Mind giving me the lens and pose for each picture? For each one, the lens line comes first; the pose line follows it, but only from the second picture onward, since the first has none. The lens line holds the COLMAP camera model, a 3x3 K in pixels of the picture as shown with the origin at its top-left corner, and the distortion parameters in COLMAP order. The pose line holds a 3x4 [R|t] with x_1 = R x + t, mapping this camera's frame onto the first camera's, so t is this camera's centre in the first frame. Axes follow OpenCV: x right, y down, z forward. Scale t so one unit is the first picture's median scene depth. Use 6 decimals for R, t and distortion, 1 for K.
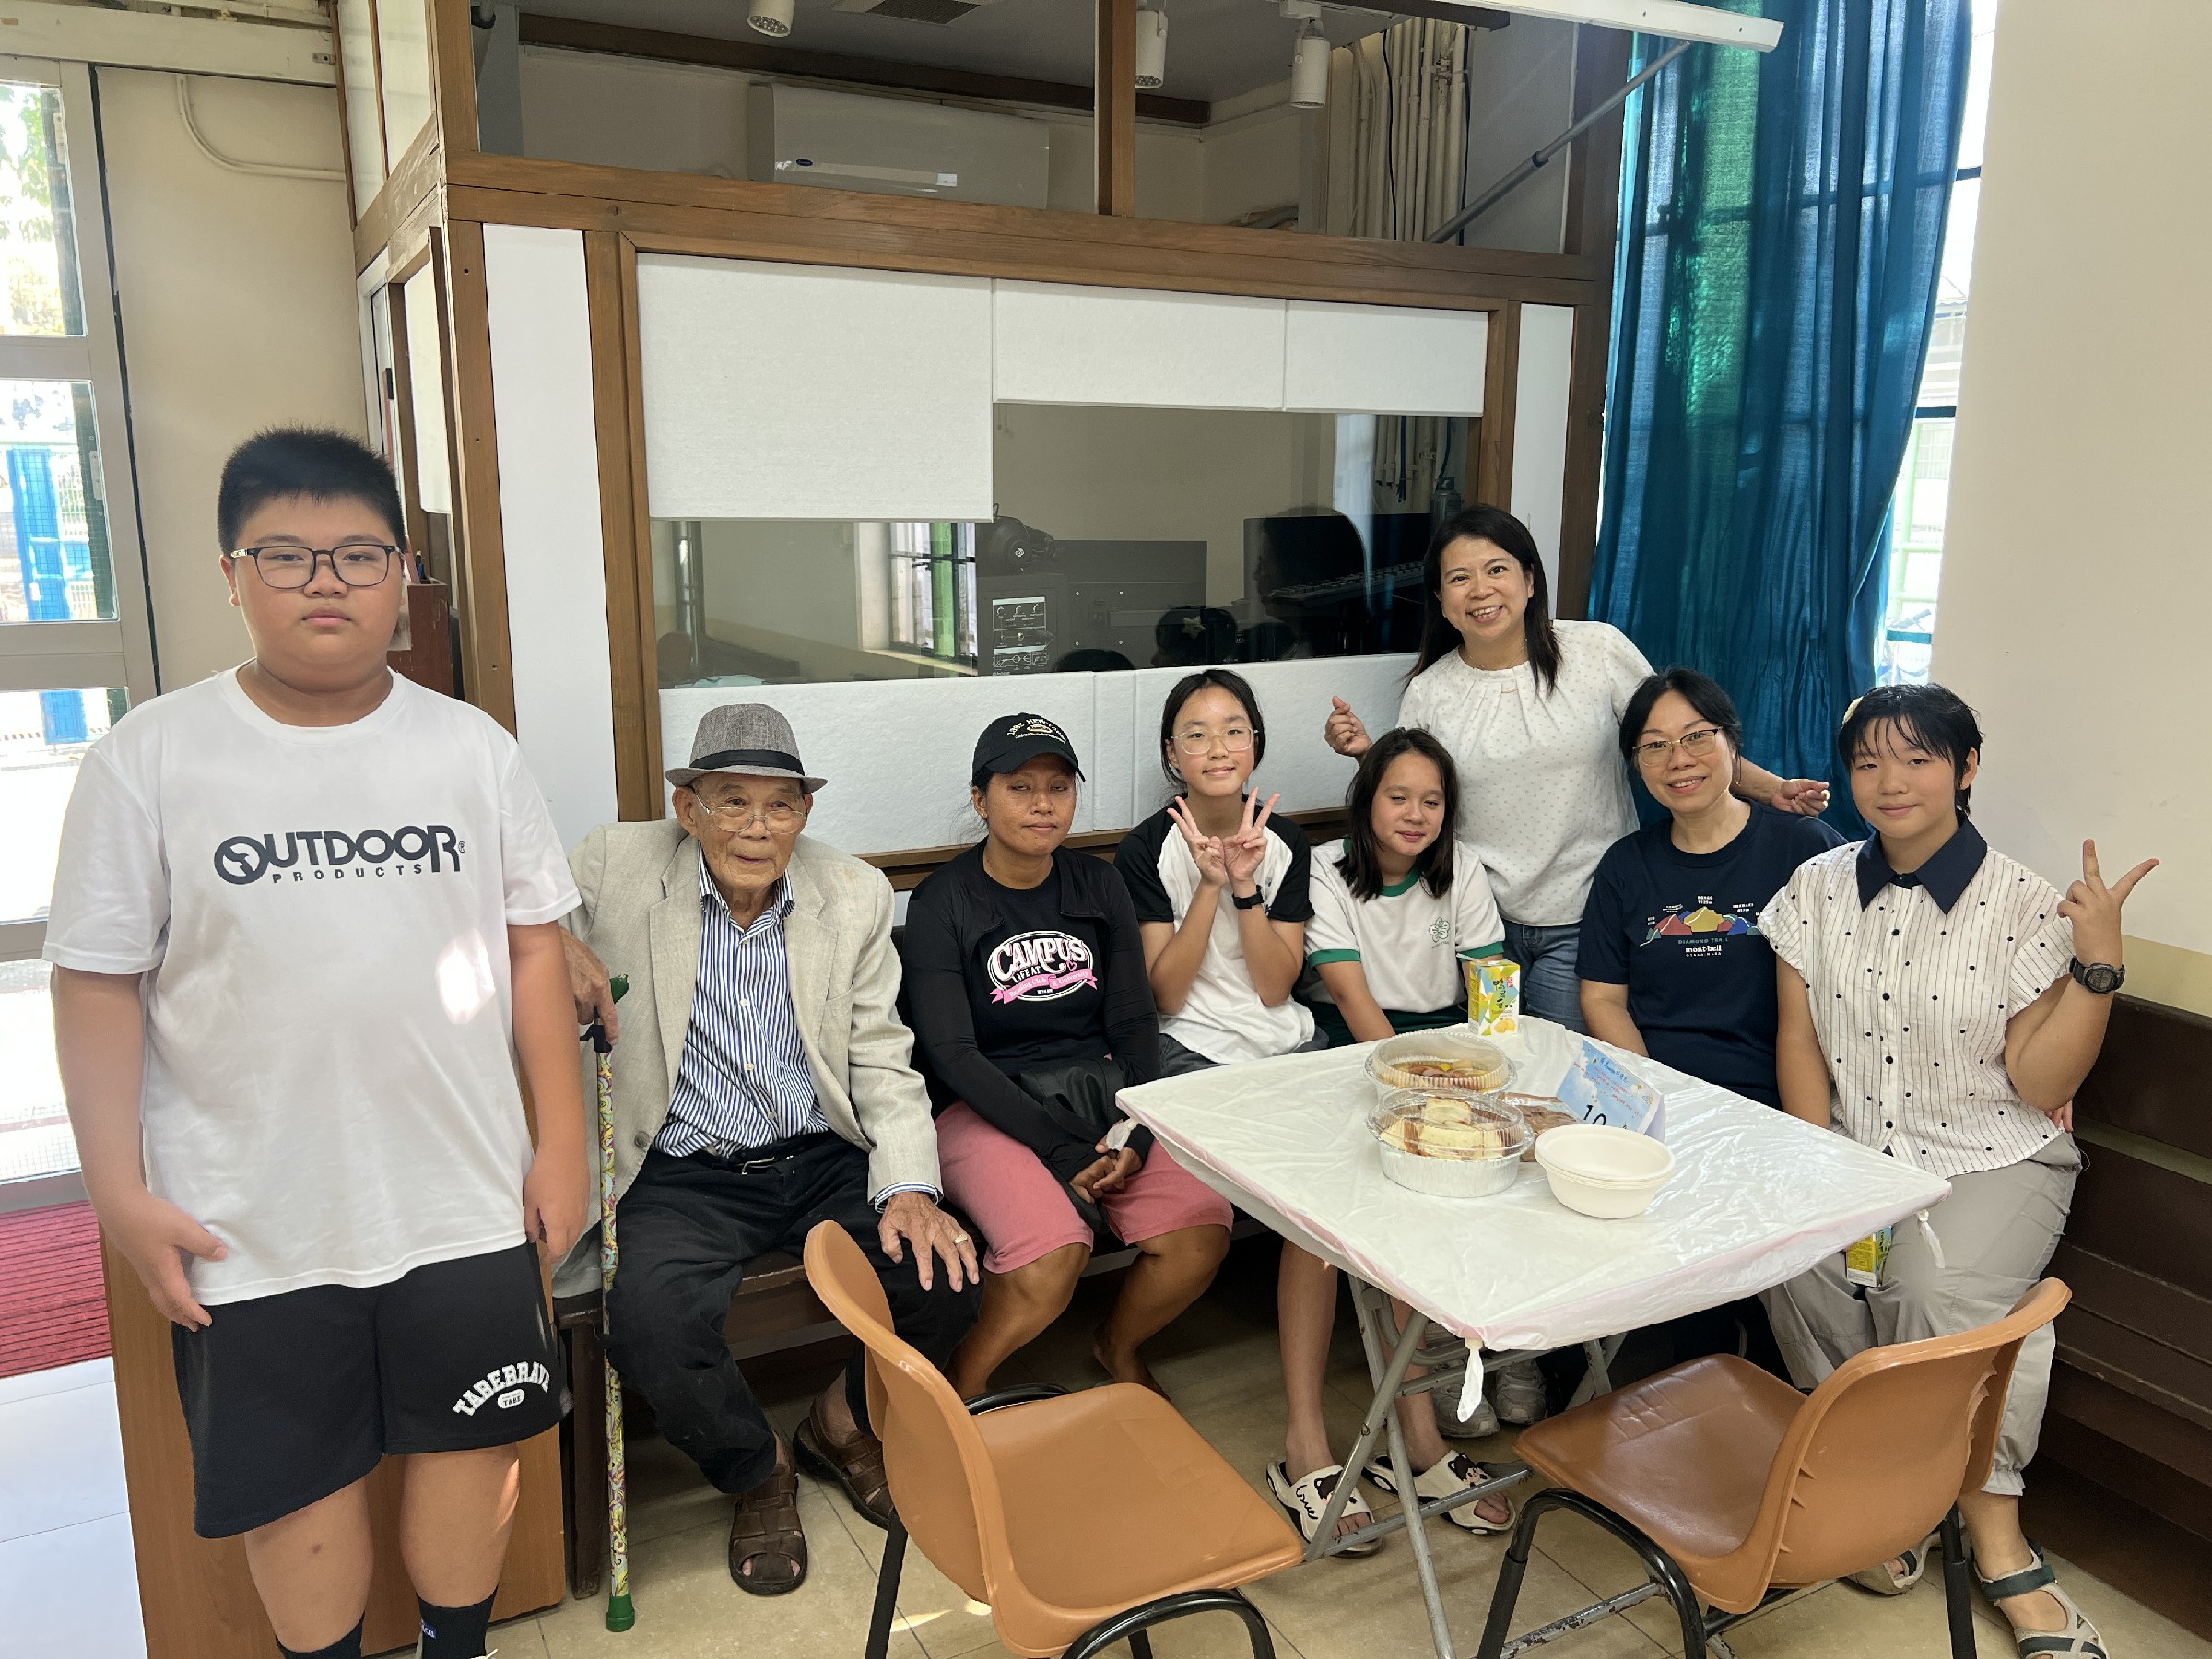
lens RADIAL K [[1658.3, 0, 1104.8], [0, 1658.3, 808.9], [0, 0, 1]] dist [0.030486, -0.029476]
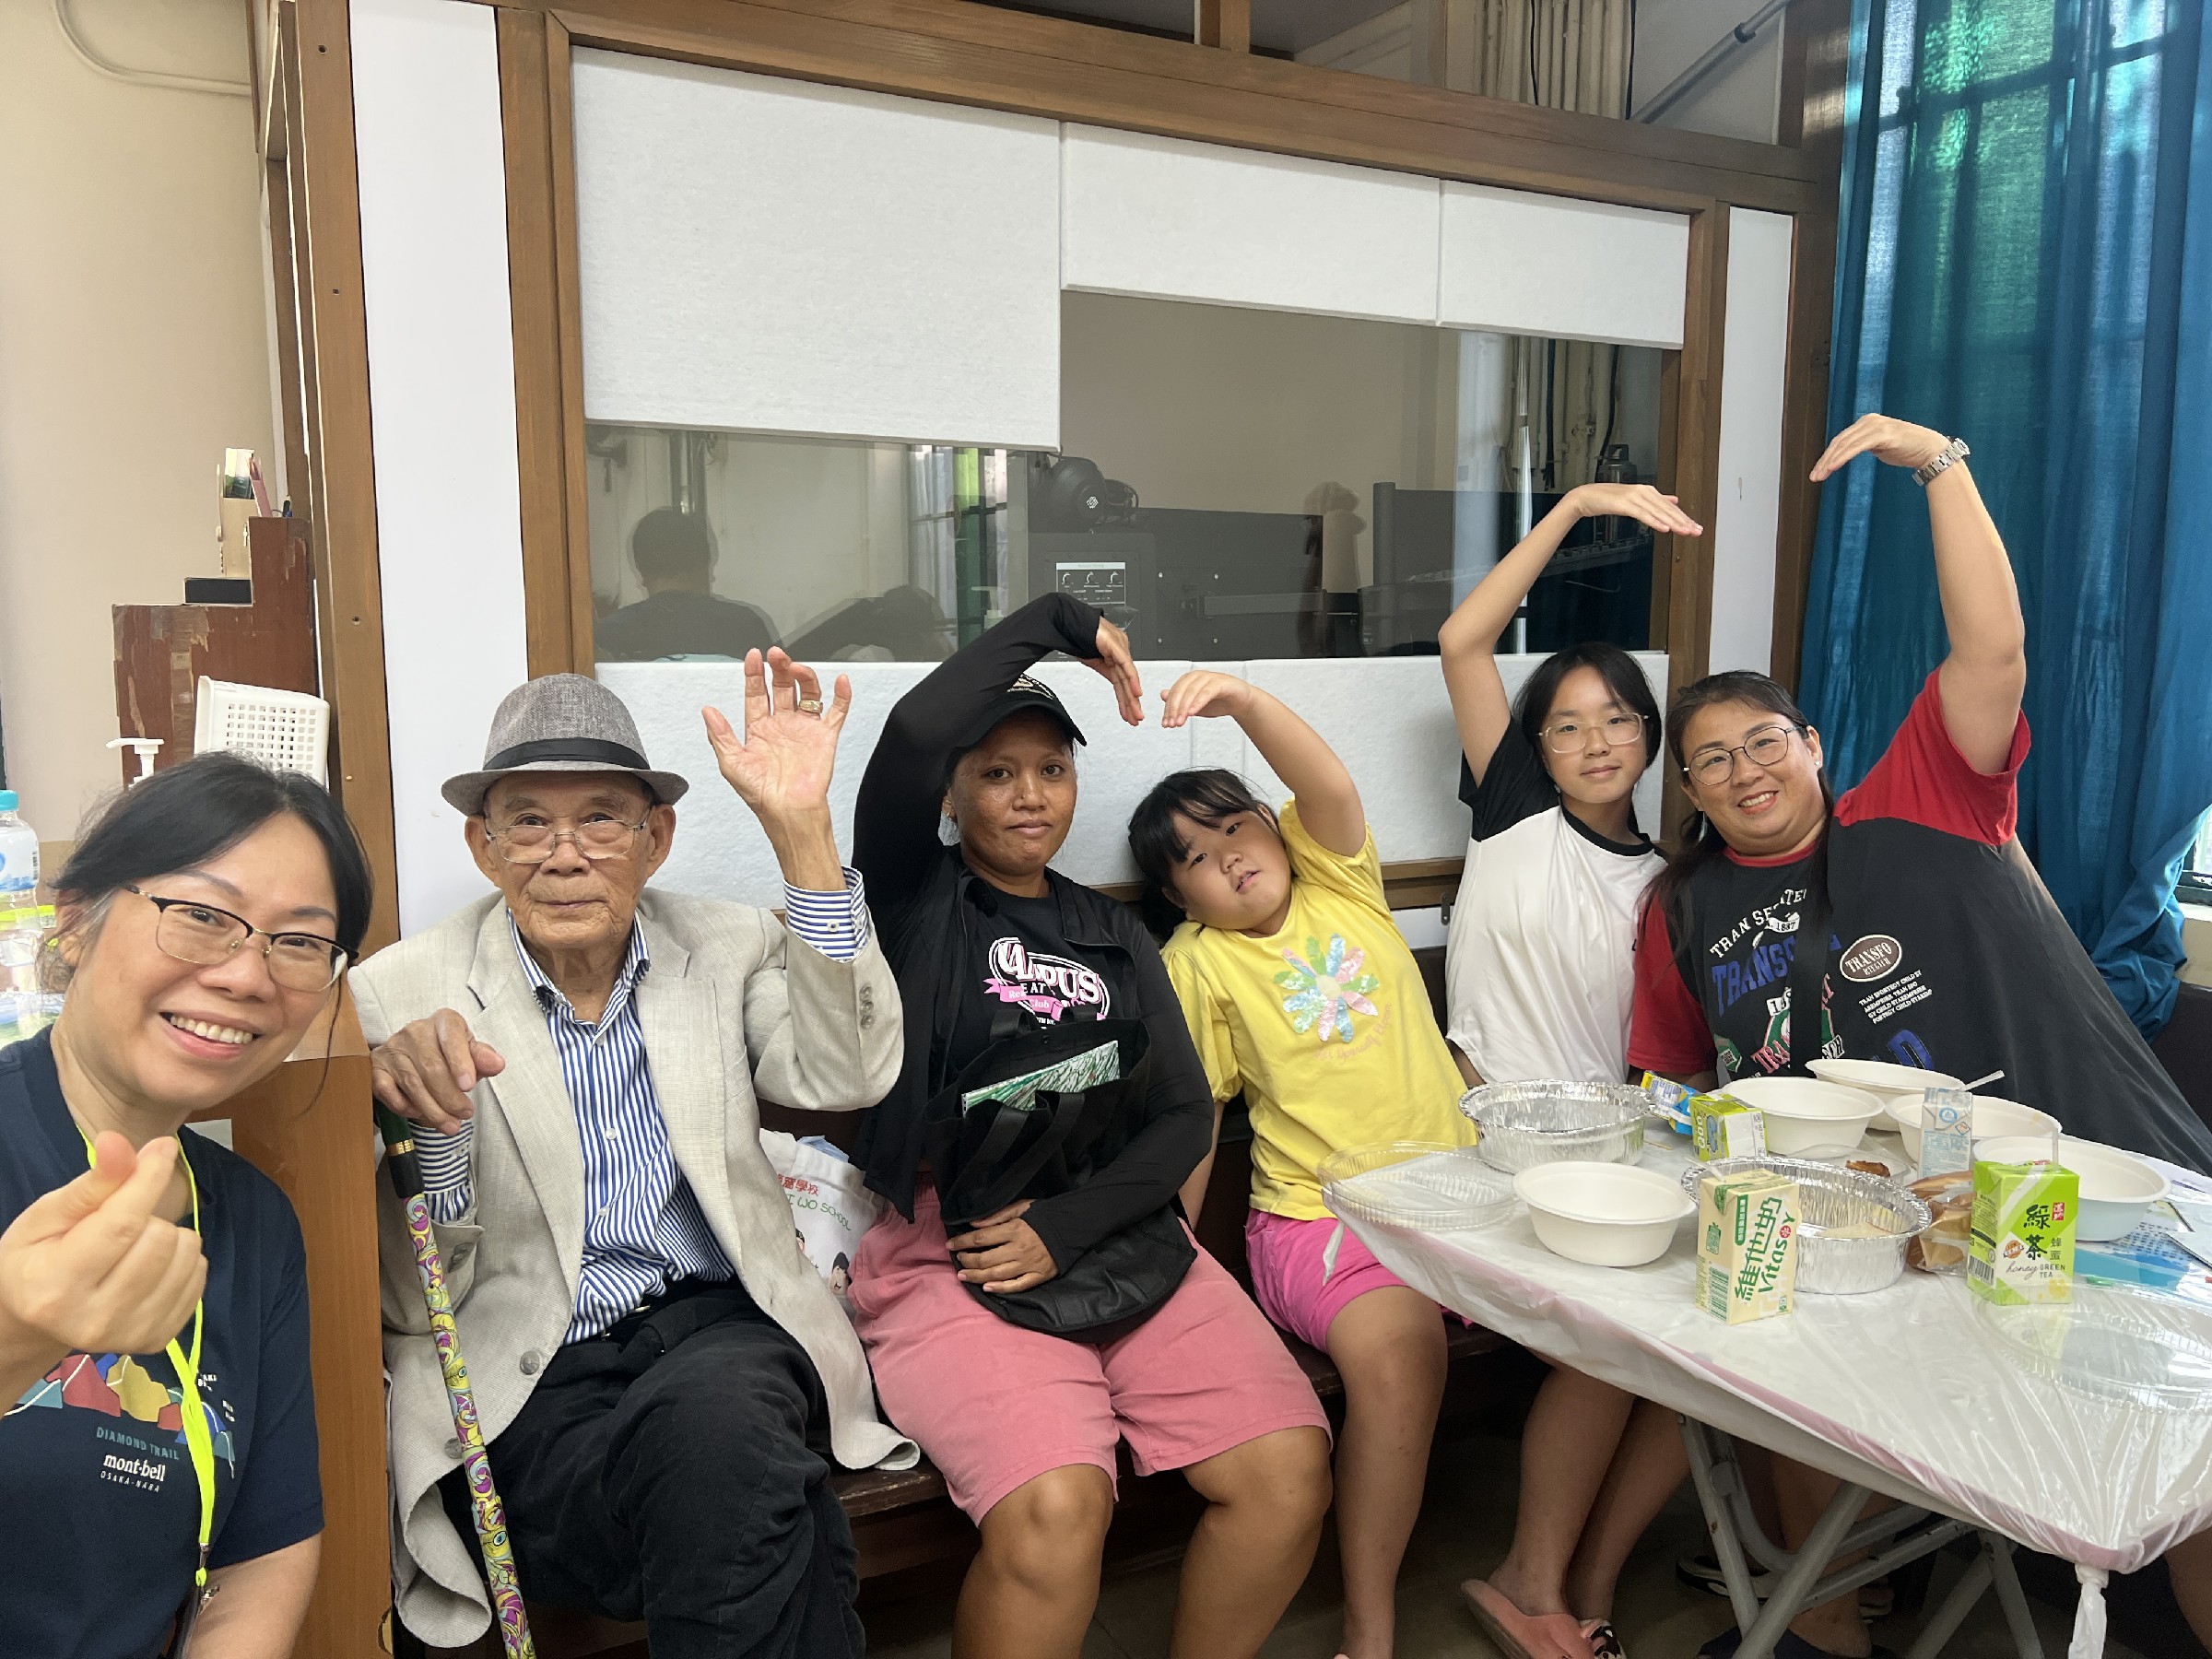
lens RADIAL K [[1658.3, 0, 1108.6], [0, 1658.3, 833.6], [0, 0, 1]] dist [0.030486, -0.029476]
pose [[0.999982, -0.000080, -0.005986, -0.040023], [-0.000271, 0.998280, -0.058624, 0.039456], [0.005980, 0.058625, 0.998262, 0.265306]]
